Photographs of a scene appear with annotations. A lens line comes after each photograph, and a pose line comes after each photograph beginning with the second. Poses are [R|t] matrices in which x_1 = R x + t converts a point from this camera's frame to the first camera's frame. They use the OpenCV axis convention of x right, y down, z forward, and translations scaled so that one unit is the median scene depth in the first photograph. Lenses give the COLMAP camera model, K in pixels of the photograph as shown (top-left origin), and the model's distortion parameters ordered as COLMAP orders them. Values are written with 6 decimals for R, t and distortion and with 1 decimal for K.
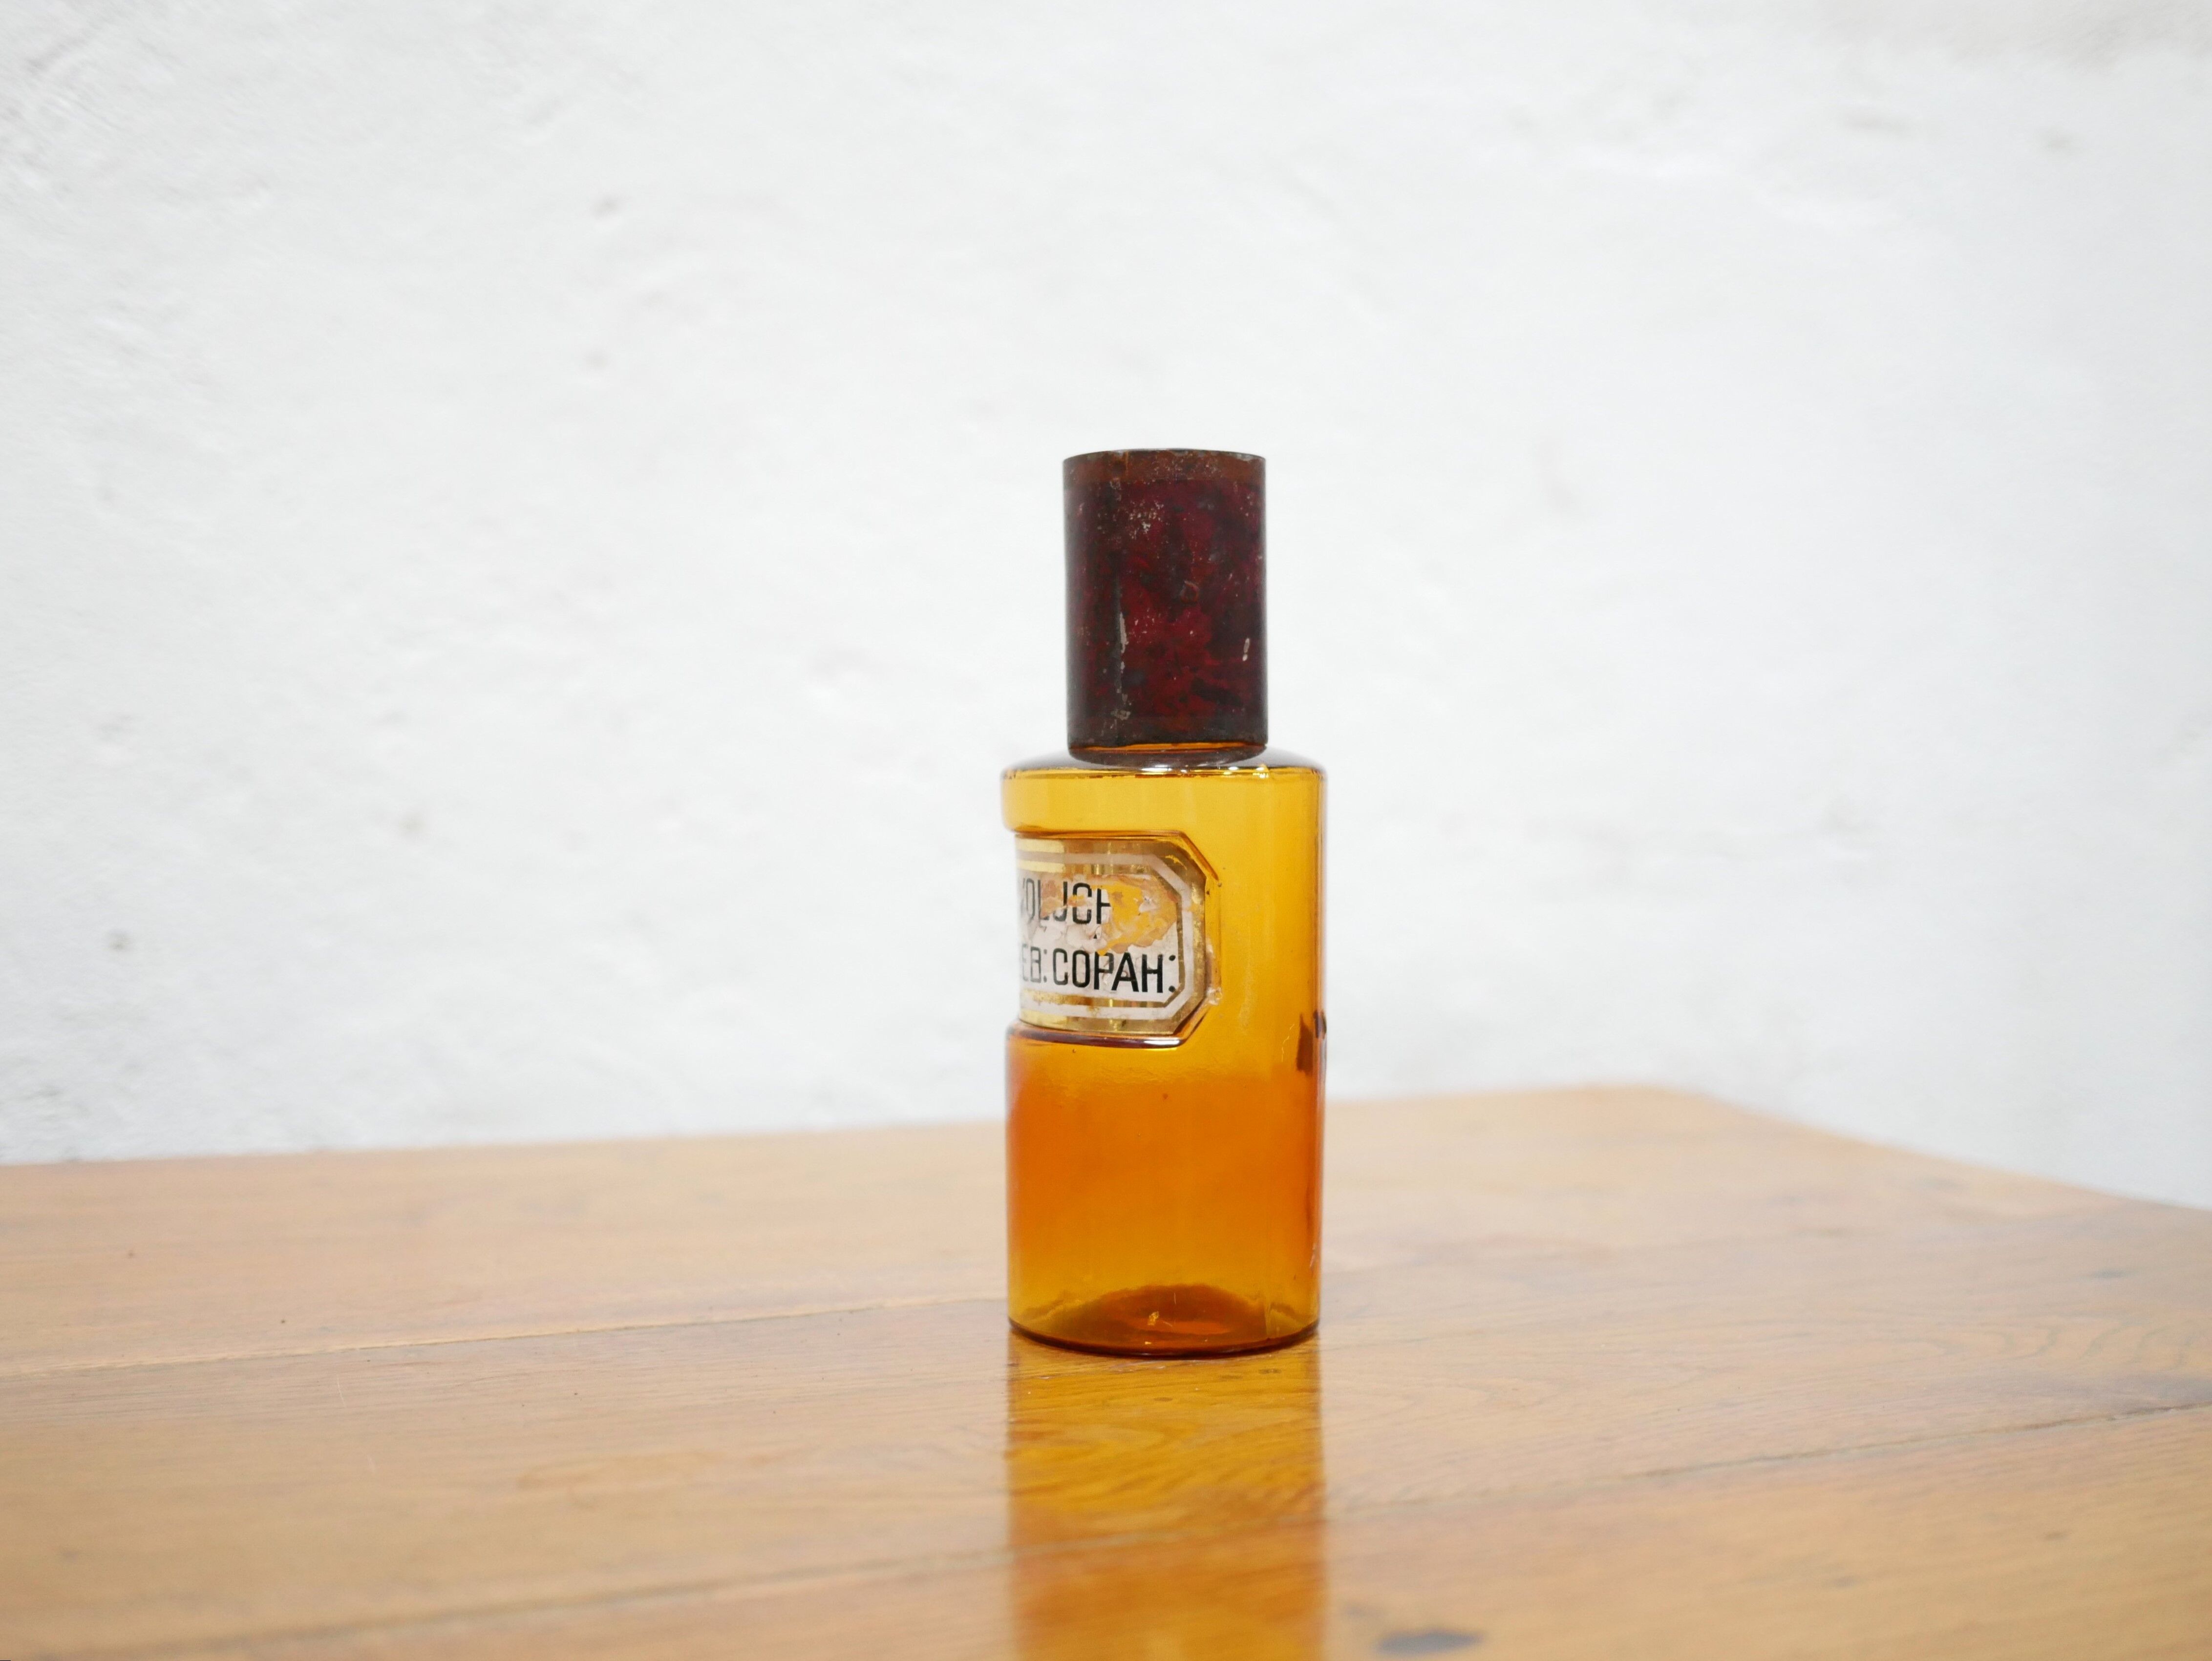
lens RADIAL K [[2594.6, 0, 1117.4], [0, 2594.6, 824.0], [0, 0, 1]] dist [-0.006469, 0.000000]
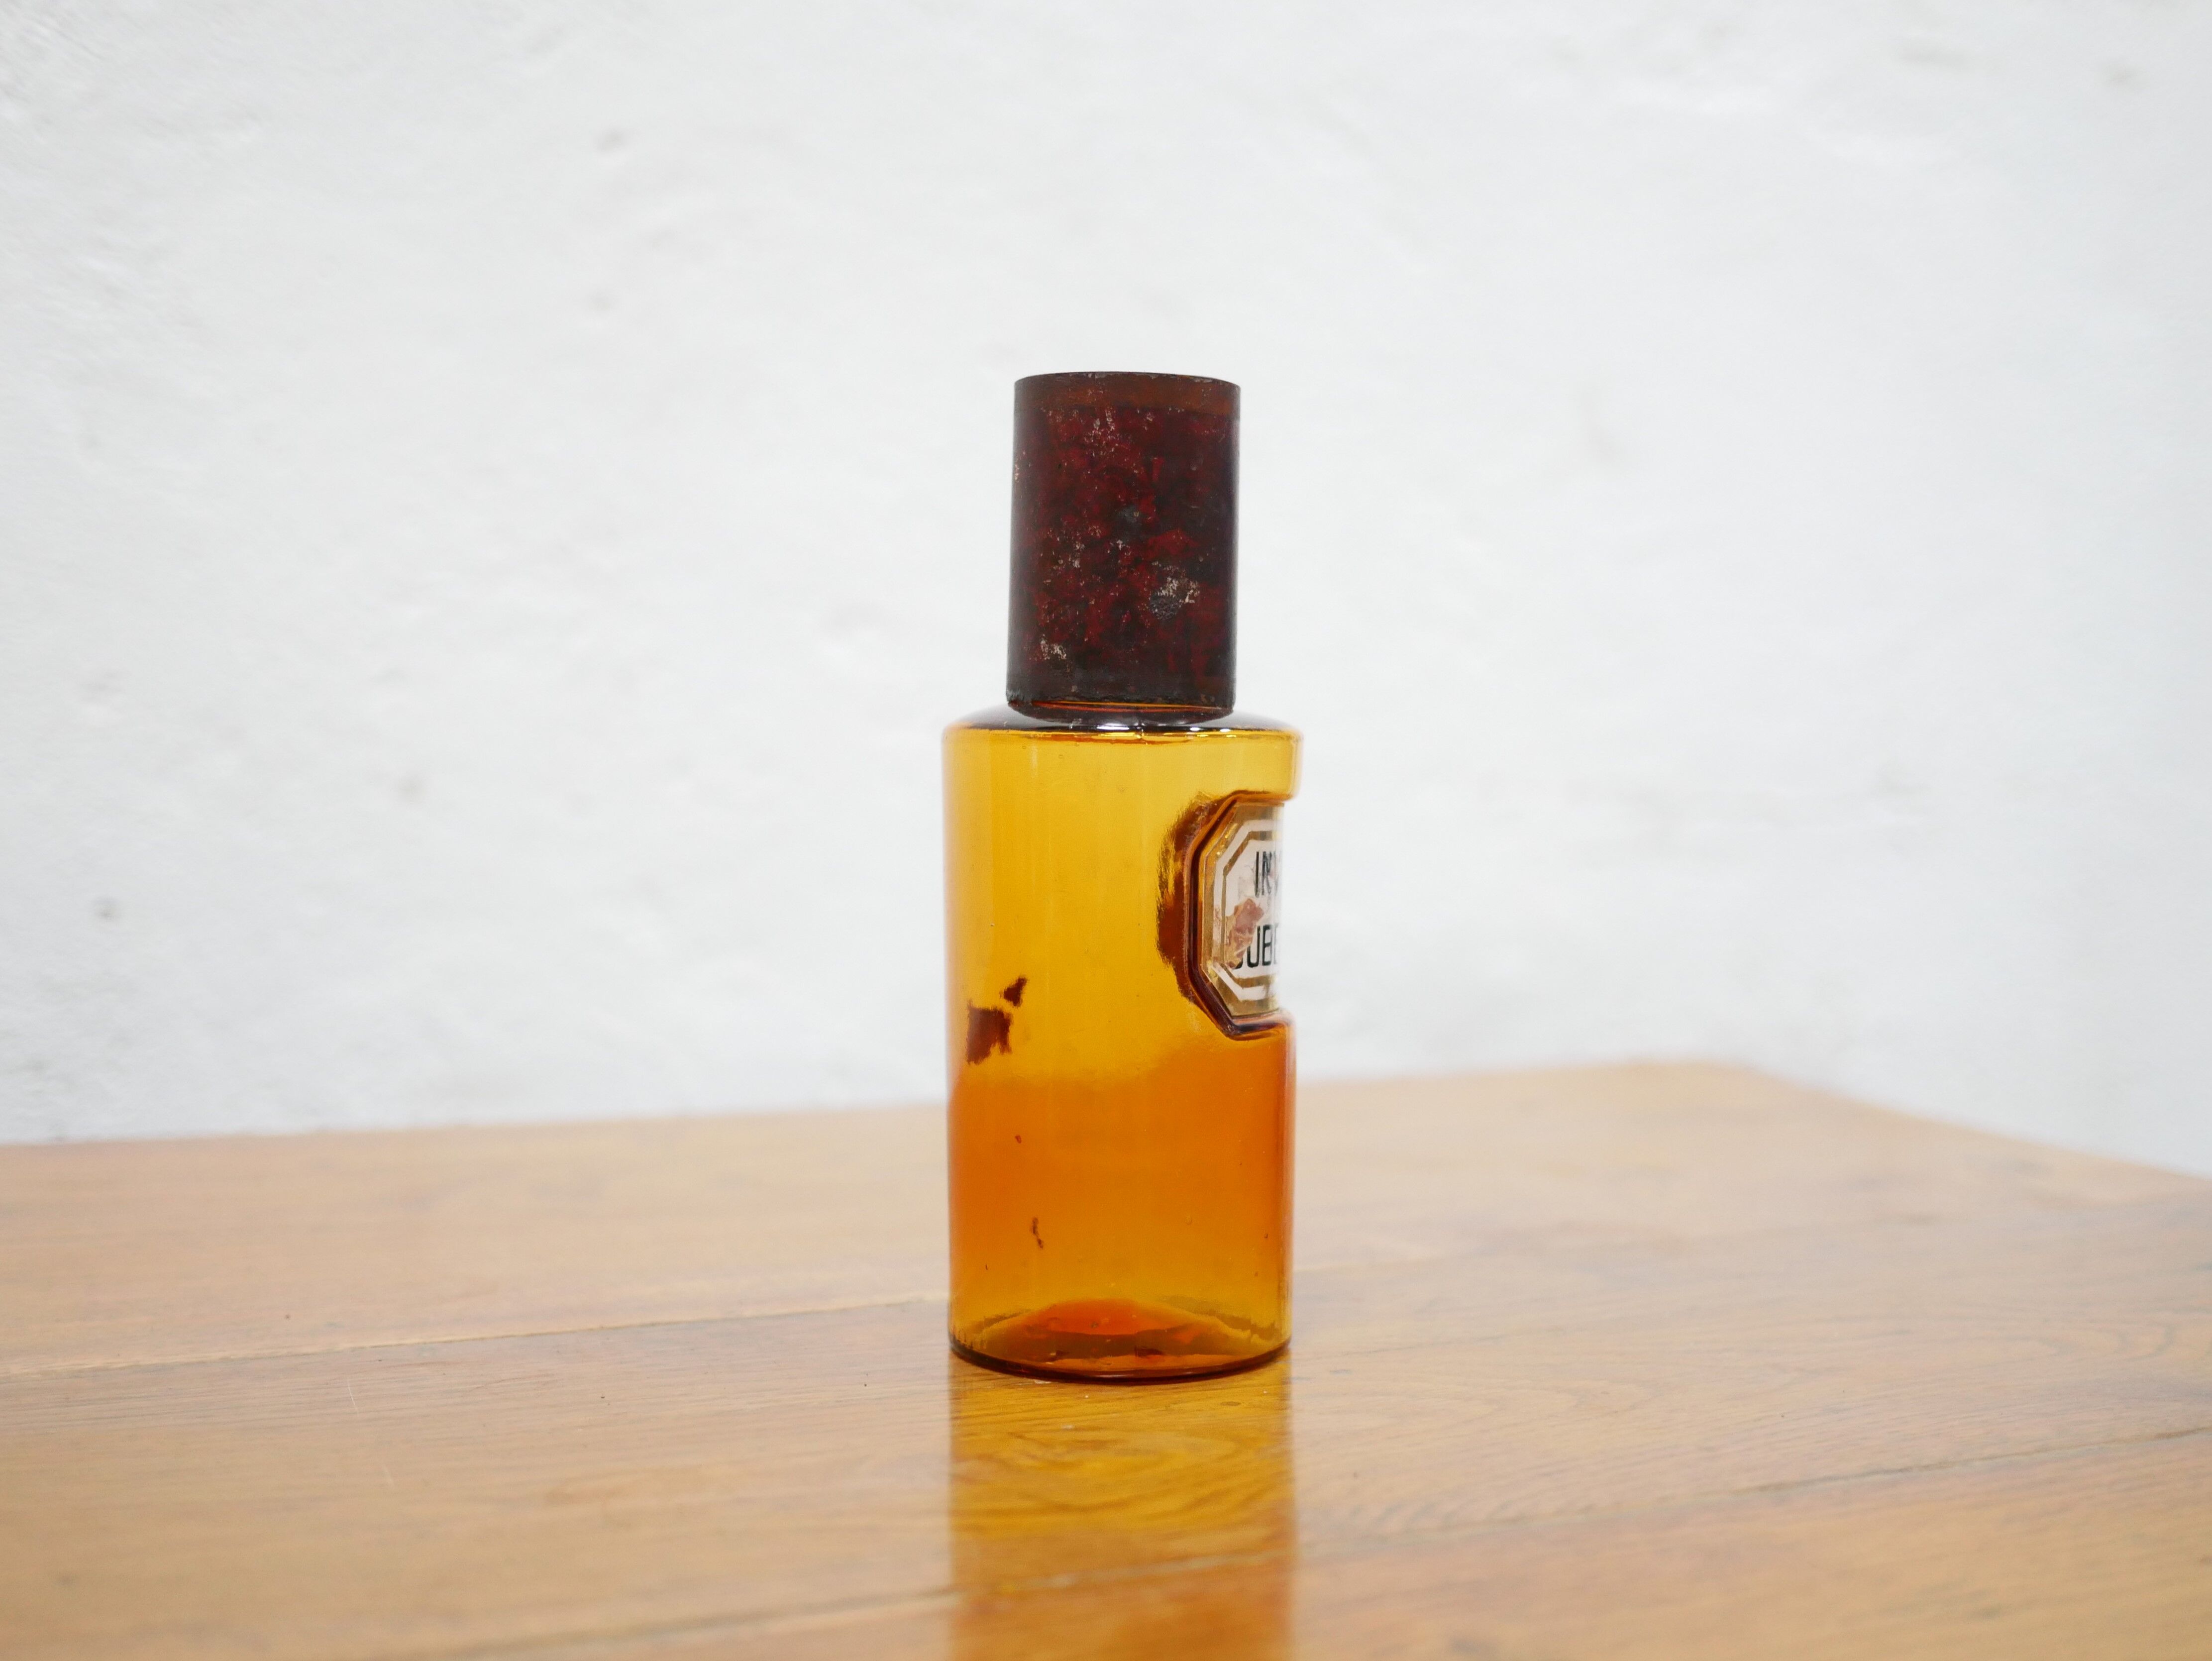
lens RADIAL K [[2594.9, 0, 1089.6], [0, 2594.9, 846.2], [0, 0, 1]] dist [-0.006469, 0.000000]
pose [[0.999995, 0.000495, -0.002993, -0.025677], [-0.000429, 0.999753, 0.022227, -0.000126], [0.003003, -0.022225, 0.999748, 0.058034]]
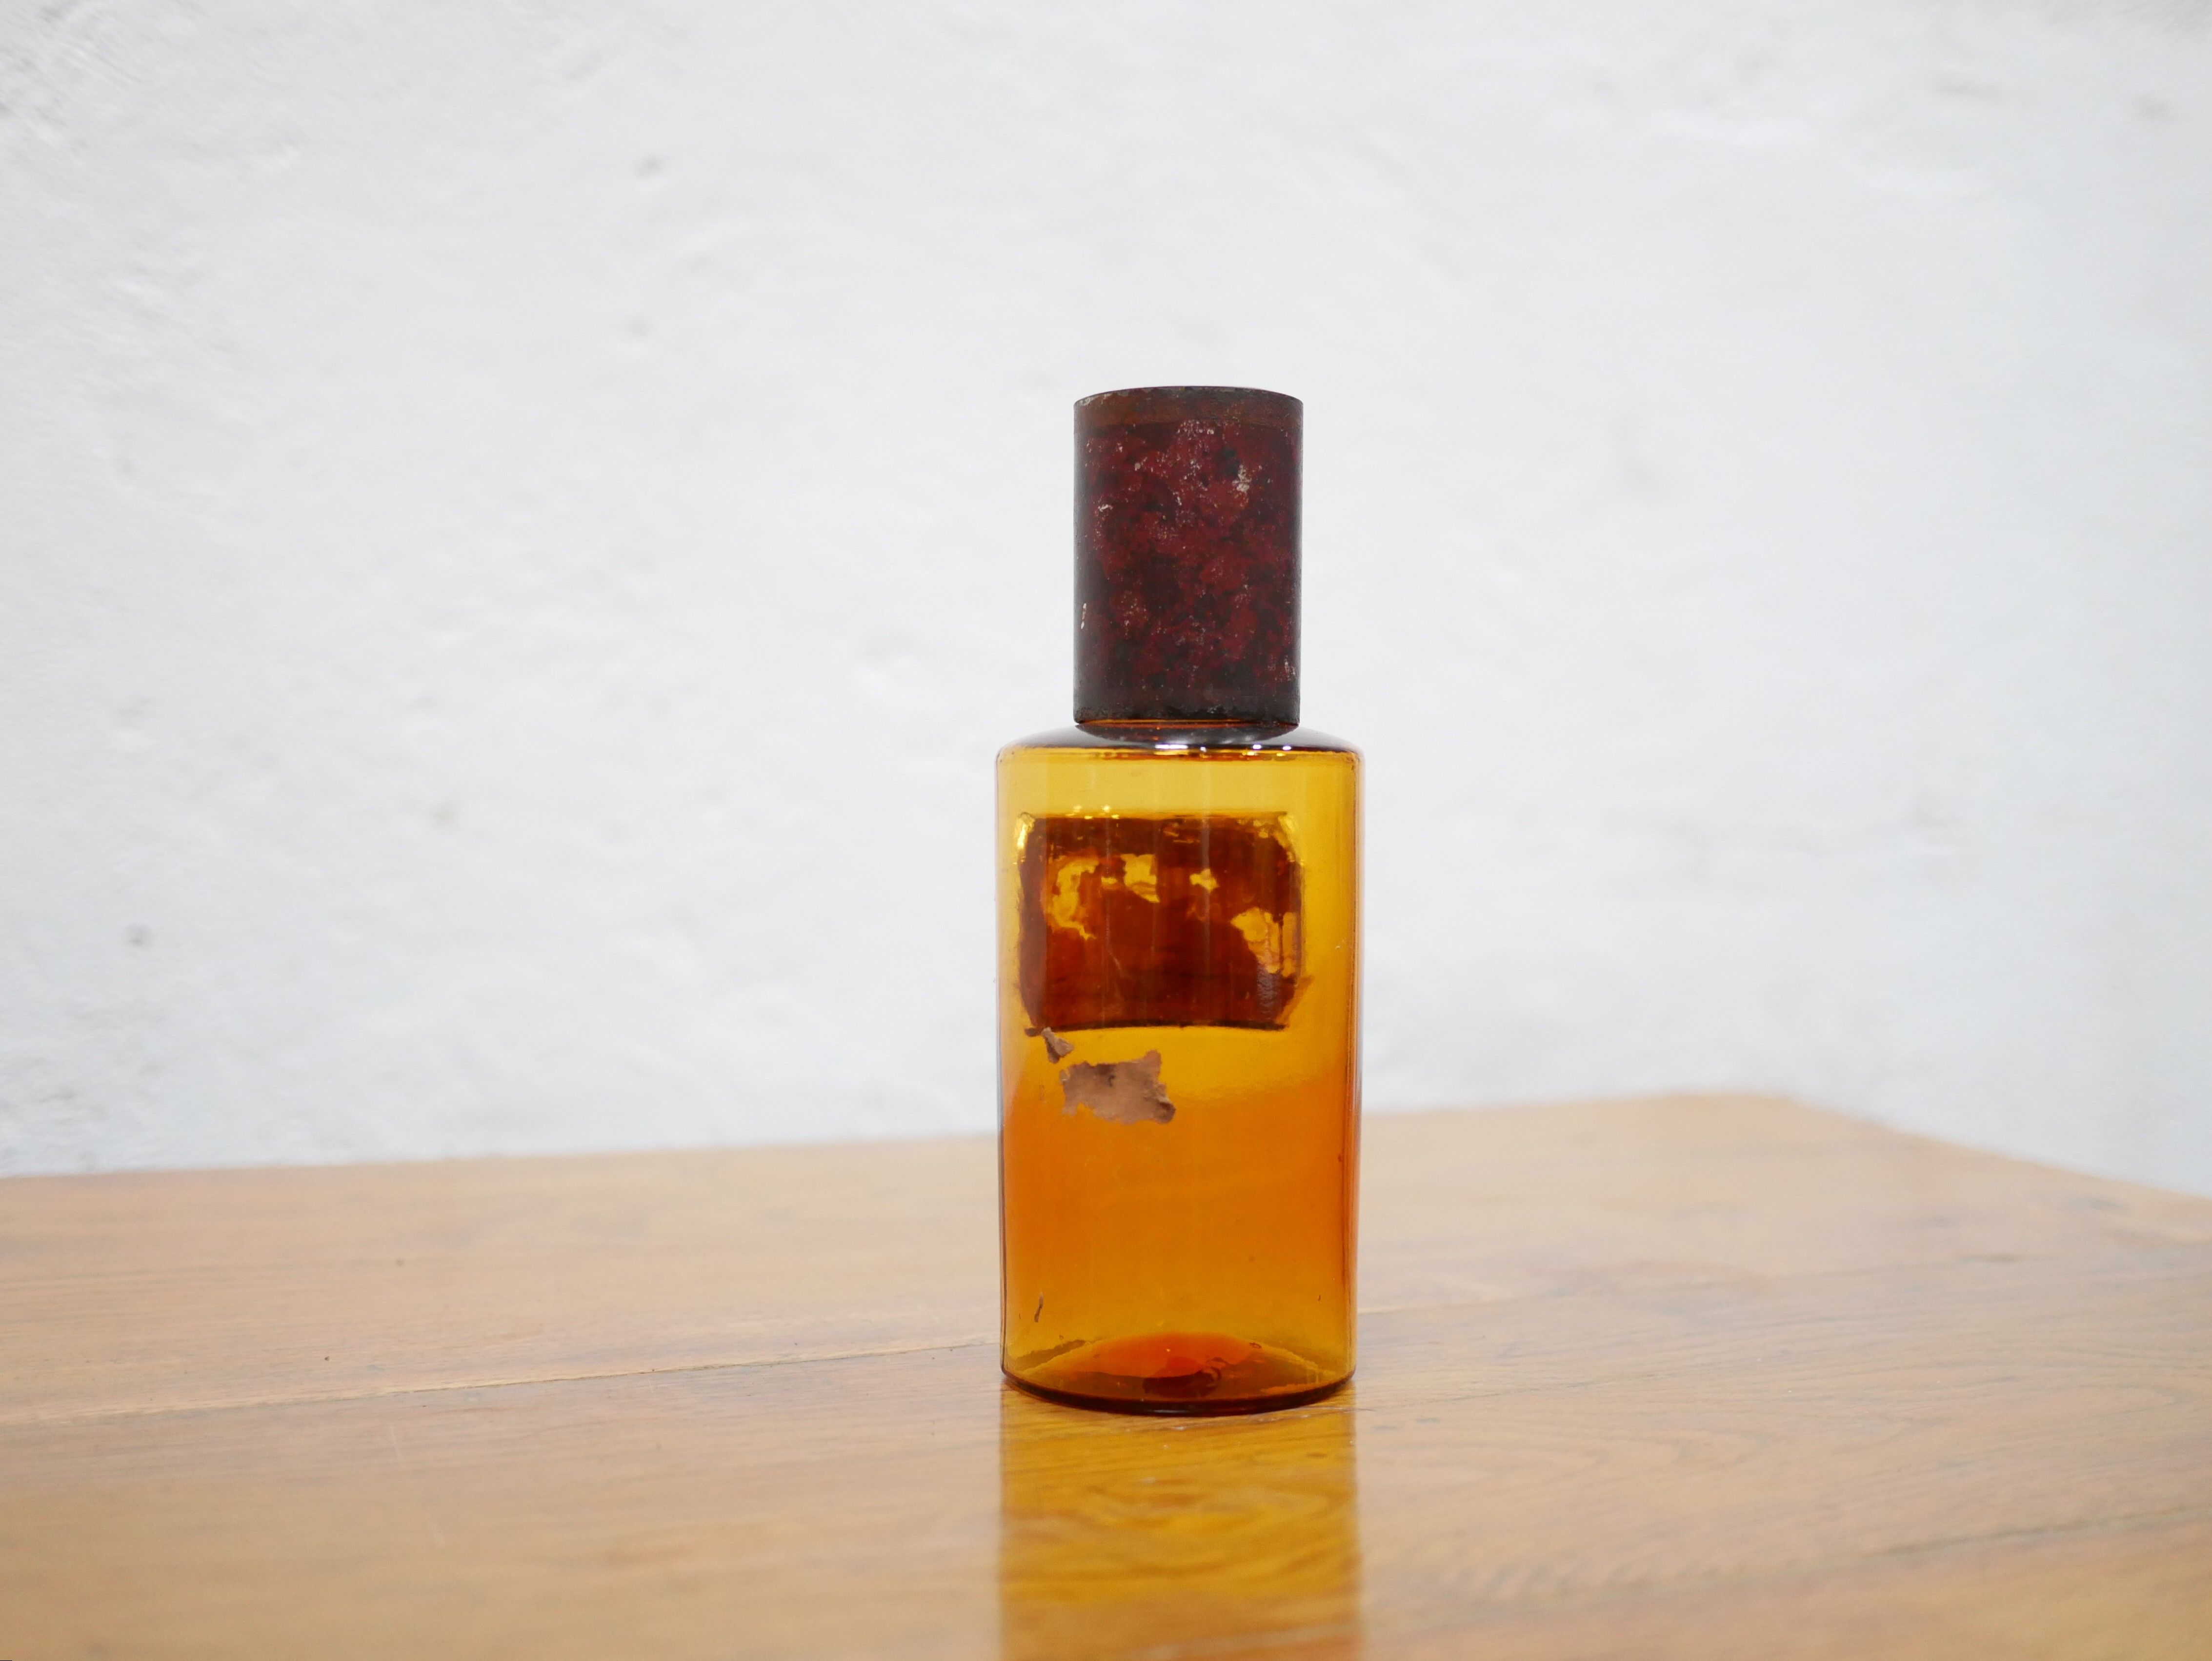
lens RADIAL K [[2594.8, 0, 1124.2], [0, 2594.8, 828.6], [0, 0, 1]] dist [-0.006469, 0.000000]
pose [[0.999996, 0.002518, -0.001108, -0.042077], [-0.002514, 0.999989, 0.003895, 0.002177], [0.001117, -0.003892, 0.999992, 0.093113]]
